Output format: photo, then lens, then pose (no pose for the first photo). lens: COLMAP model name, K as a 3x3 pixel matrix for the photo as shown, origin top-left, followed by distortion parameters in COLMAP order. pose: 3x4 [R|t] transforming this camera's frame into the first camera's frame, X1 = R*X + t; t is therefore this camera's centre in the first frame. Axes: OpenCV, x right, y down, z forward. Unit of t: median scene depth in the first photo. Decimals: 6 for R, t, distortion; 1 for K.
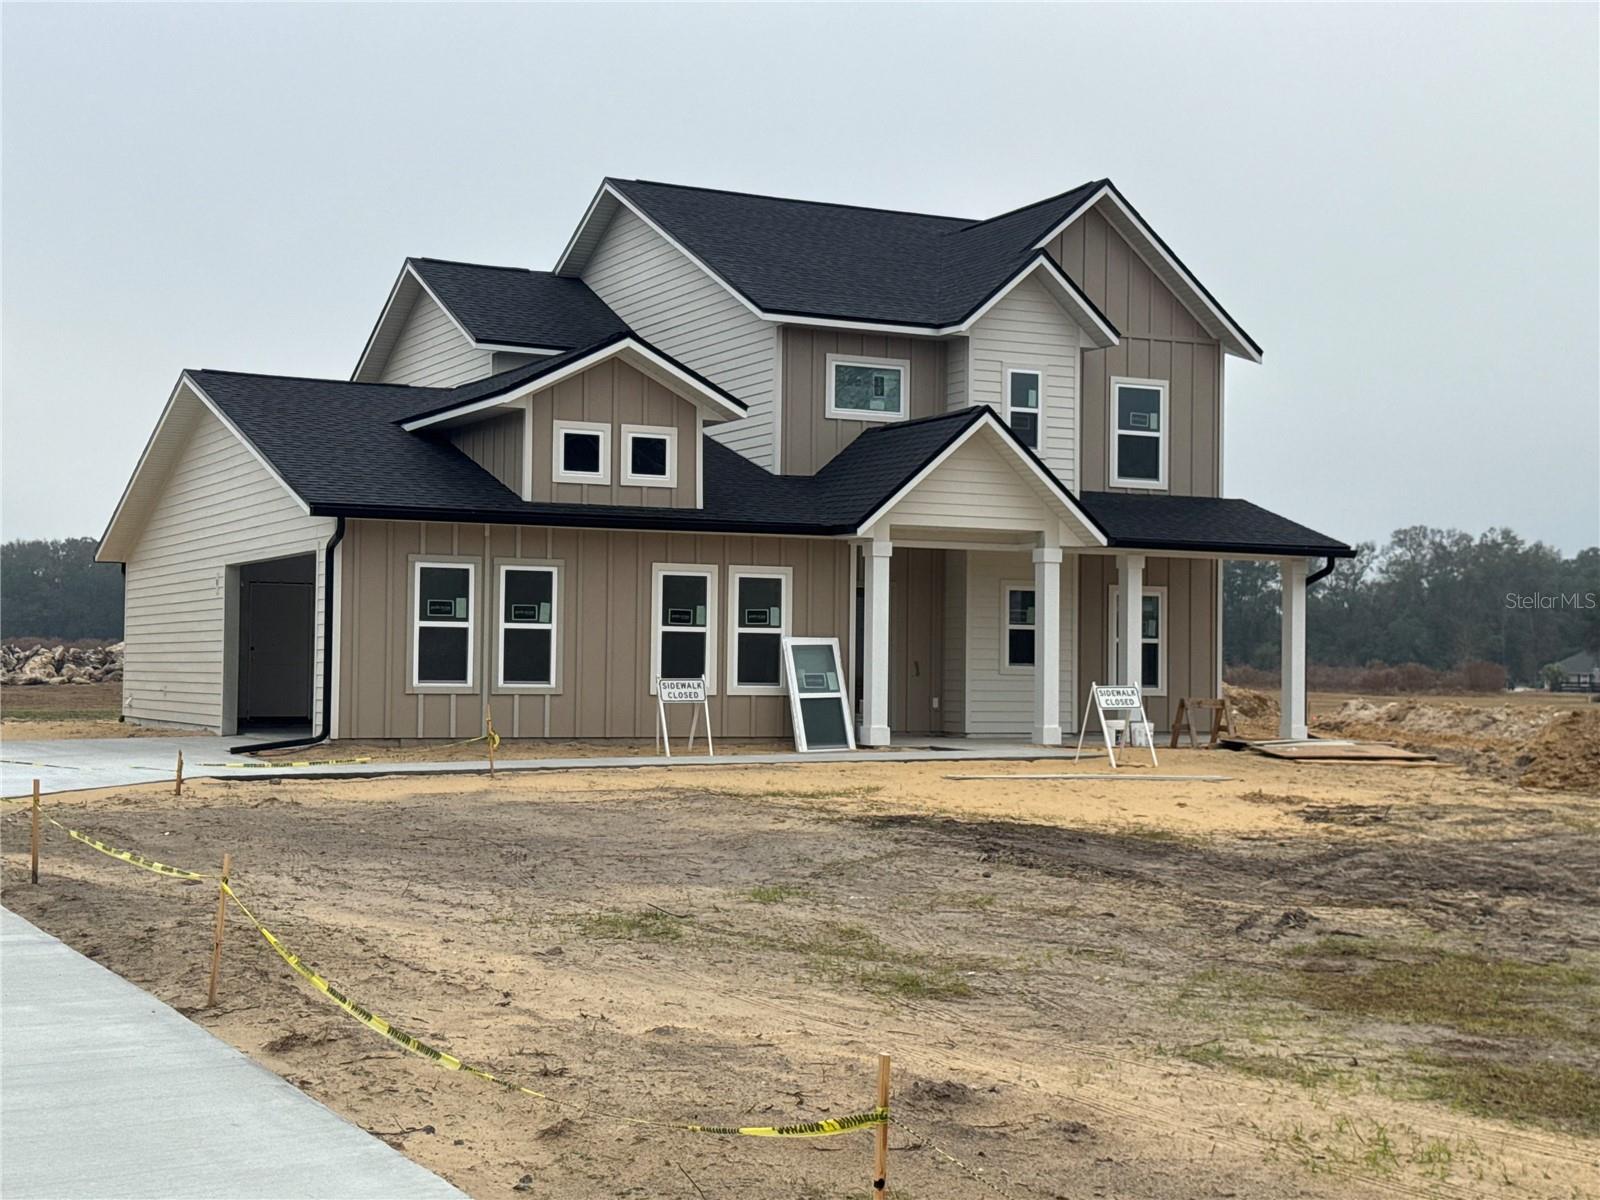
lens RADIAL K [[2229.1, 0, 800.0], [0, 2229.1, 600.0], [0, 0, 1]] dist [0.155845, -0.118028]
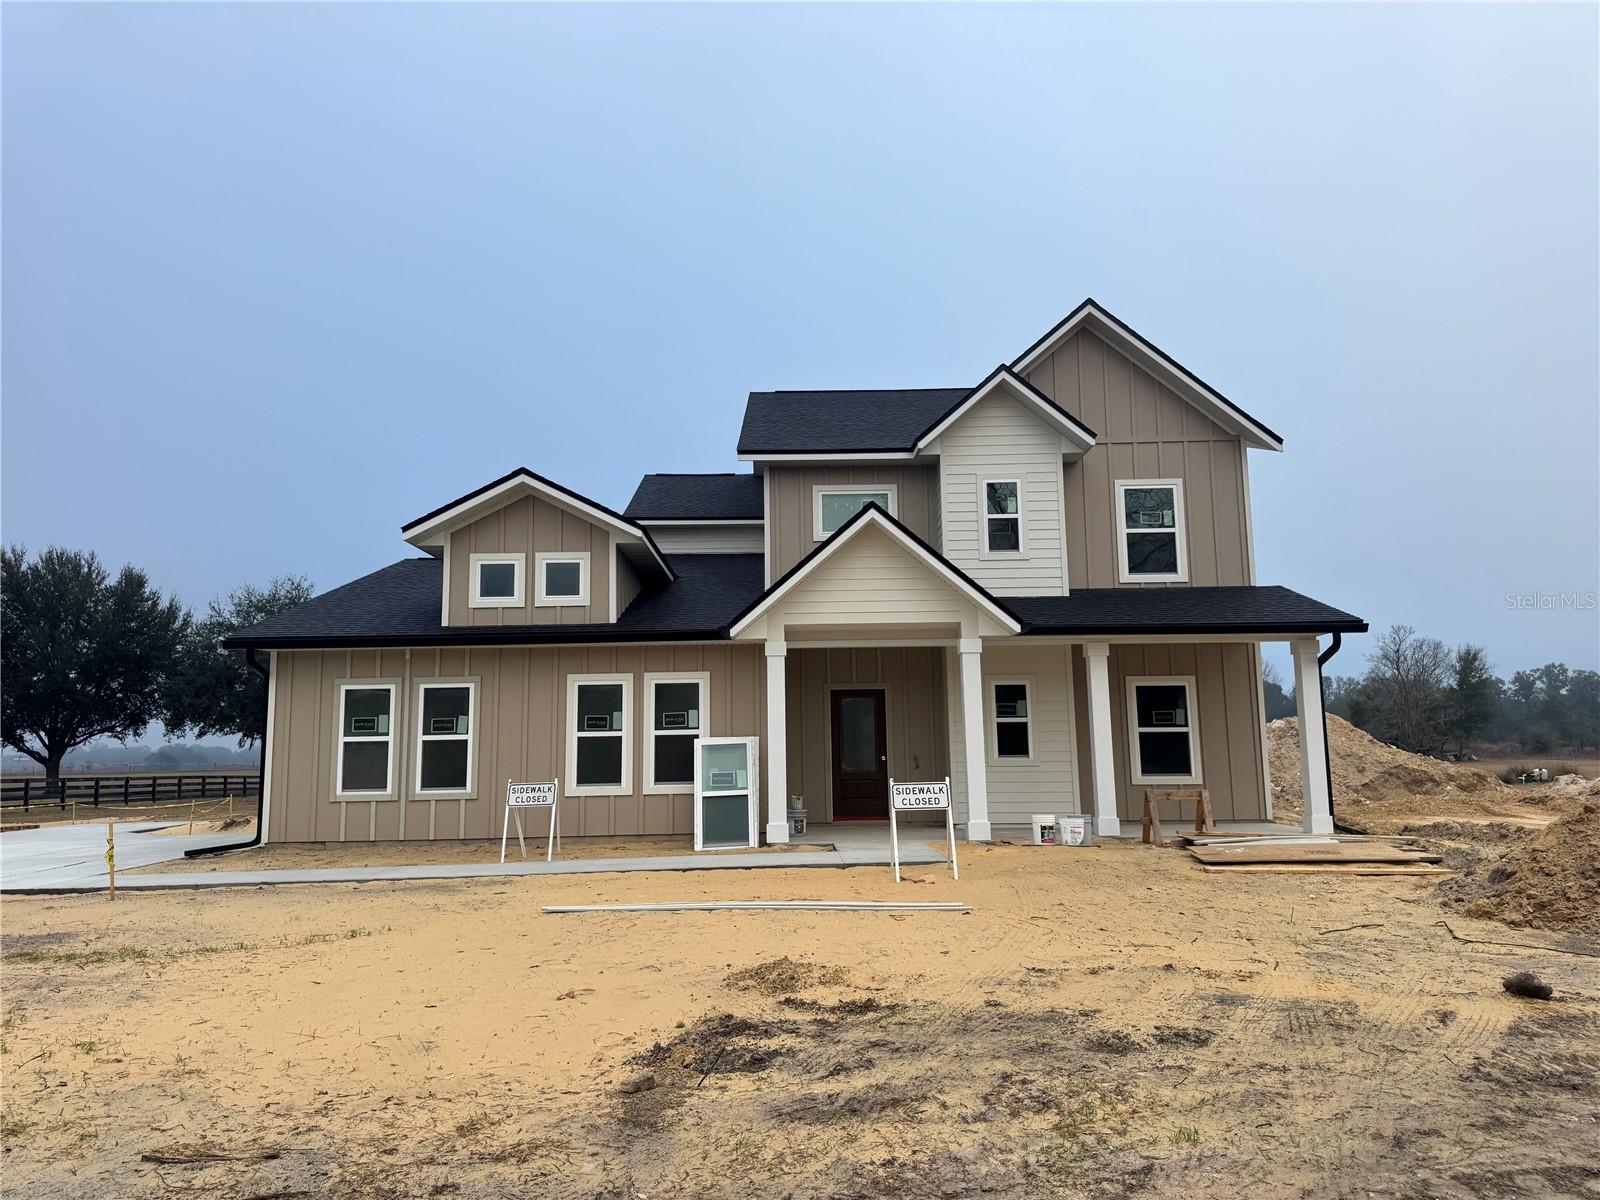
lens RADIAL K [[1119.0, 0, 800.0], [0, 1119.0, 600.0], [0, 0, 1]] dist [0.144373, -0.195830]
pose [[0.894455, -0.087109, -0.438590, 0.280740], [0.039587, 0.992416, -0.116373, 0.015941], [0.445401, 0.086728, 0.891121, 0.545252]]
